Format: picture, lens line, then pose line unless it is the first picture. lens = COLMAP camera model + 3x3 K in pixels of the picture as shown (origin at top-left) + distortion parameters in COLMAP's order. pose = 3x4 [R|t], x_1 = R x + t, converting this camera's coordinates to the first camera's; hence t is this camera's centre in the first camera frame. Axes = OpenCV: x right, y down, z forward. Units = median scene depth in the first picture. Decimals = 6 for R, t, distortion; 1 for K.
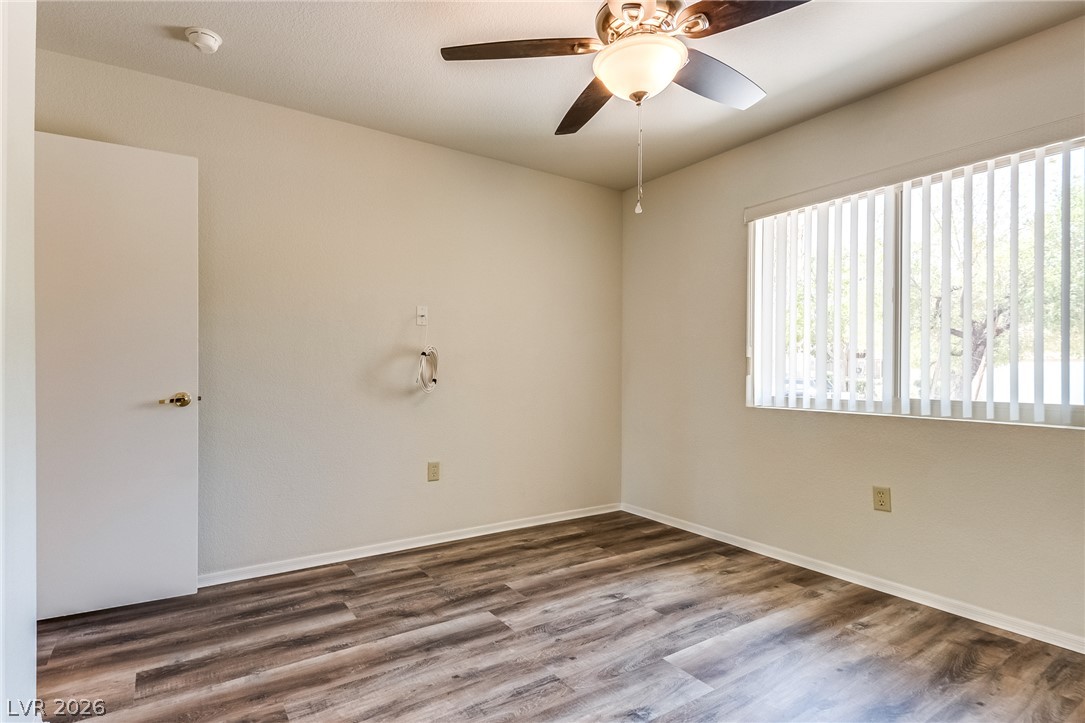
lens RADIAL K [[568.9, 0, 509.8], [0, 568.9, 373.5], [0, 0, 1]] dist [-0.002943, -0.002625]
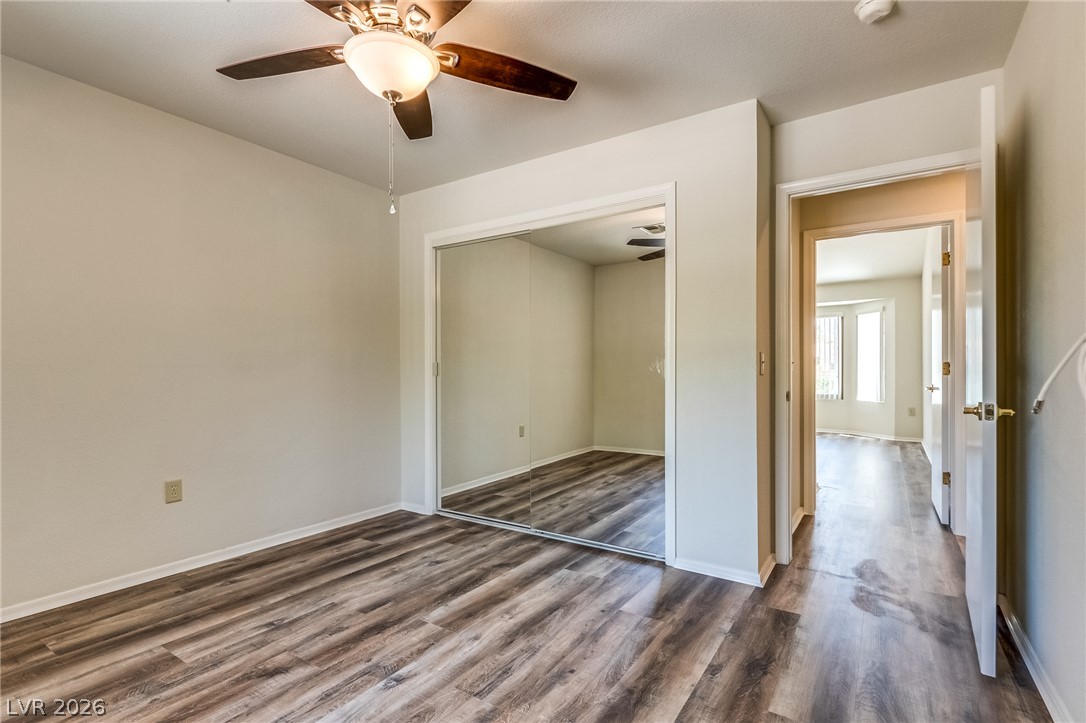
lens RADIAL K [[504.5, 0, 538.1], [0, 504.5, 359.4], [0, 0, 1]] dist [-0.003159, -0.000301]
pose [[-0.916974, -0.010736, -0.398803, 0.266008], [-0.003676, 0.999823, -0.018463, -0.012040], [0.398931, -0.015464, -0.916851, 1.459521]]
